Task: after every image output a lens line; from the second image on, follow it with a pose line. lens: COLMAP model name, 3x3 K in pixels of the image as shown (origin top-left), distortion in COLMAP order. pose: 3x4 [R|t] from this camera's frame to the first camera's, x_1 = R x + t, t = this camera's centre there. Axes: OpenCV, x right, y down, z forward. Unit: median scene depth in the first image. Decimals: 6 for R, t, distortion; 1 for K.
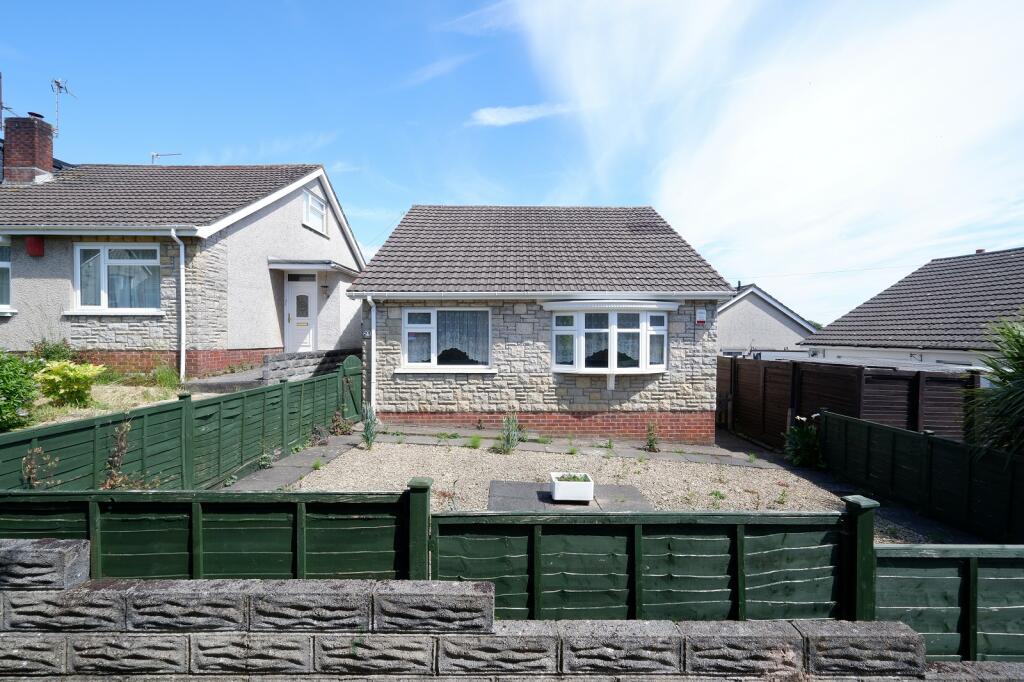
lens RADIAL K [[460.4, 0, 512.0], [0, 460.4, 341.0], [0, 0, 1]] dist [-0.001030, -0.000304]
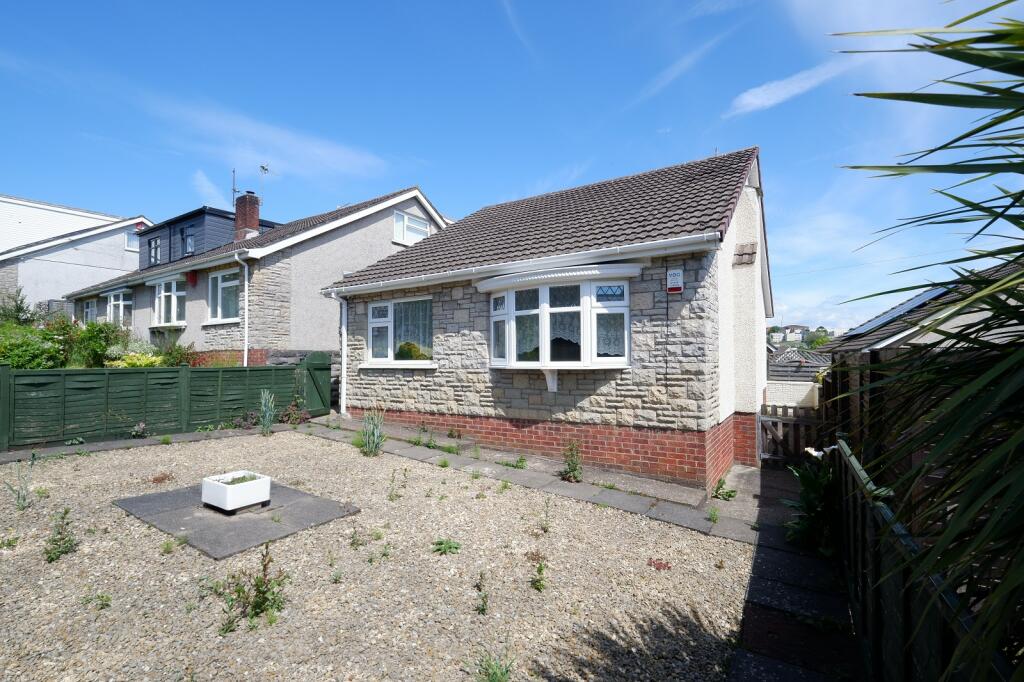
lens RADIAL K [[460.4, 0, 512.0], [0, 460.4, 341.0], [0, 0, 1]] dist [-0.001030, -0.000304]
pose [[0.840061, -0.029550, -0.541687, 0.561478], [0.004888, 0.998887, -0.046910, 0.058846], [0.542470, 0.036760, 0.839270, 0.341579]]
